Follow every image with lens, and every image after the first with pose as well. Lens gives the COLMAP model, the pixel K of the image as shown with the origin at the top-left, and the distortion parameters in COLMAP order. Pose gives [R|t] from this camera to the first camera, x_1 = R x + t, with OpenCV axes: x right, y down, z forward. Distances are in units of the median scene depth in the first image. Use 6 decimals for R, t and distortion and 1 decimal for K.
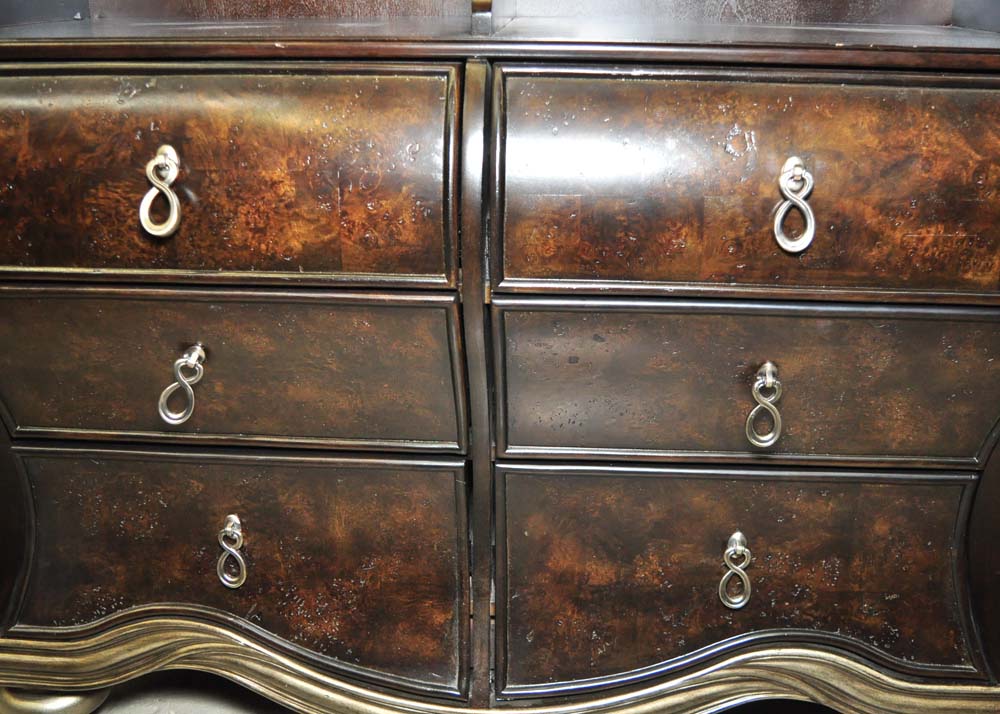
lens RADIAL K [[1015.1, 0, 494.7], [0, 1015.1, 357.4], [0, 0, 1]] dist [-0.059975, 0.000000]
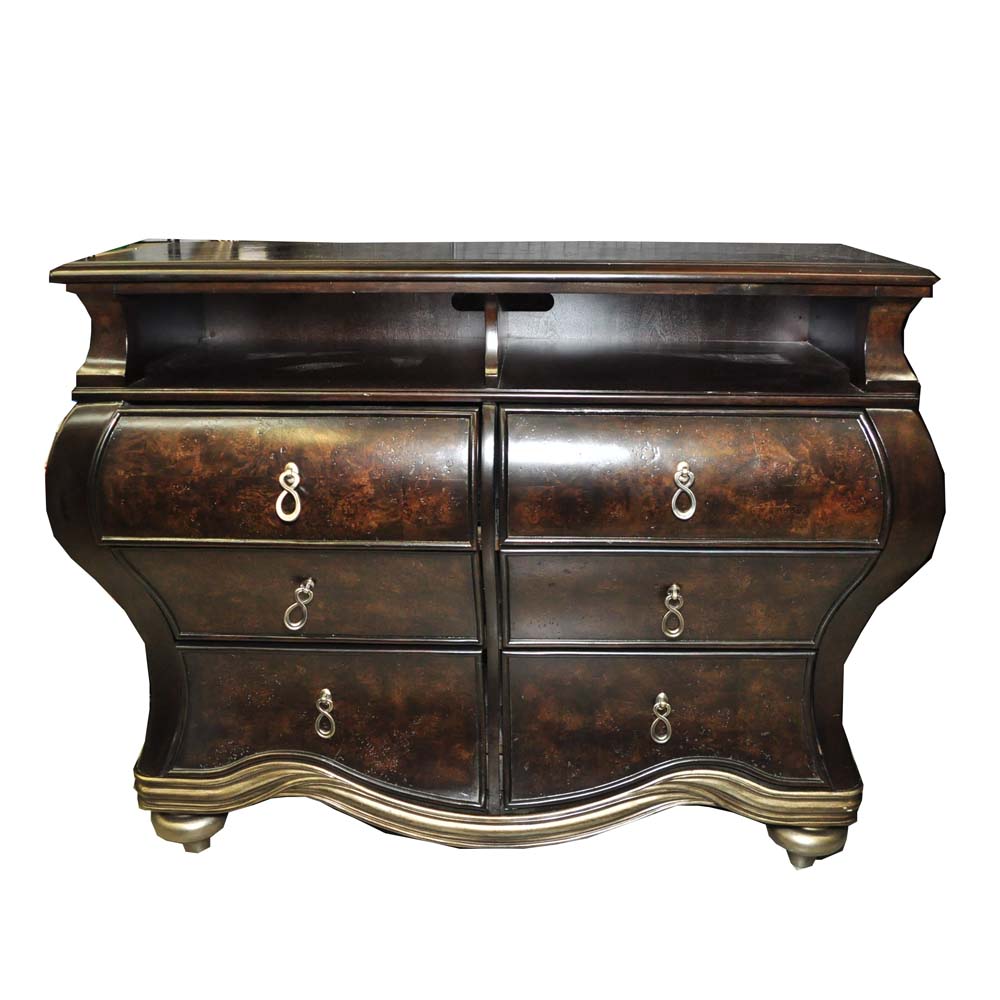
lens RADIAL K [[1066.5, 0, 506.2], [0, 1066.5, 500.0], [0, 0, 1]] dist [-0.081812, 0.000000]
pose [[0.999336, -0.016557, 0.032445, -0.042967], [0.017516, 0.999411, -0.029497, -0.078039], [-0.031937, 0.030045, 0.999038, -0.629660]]
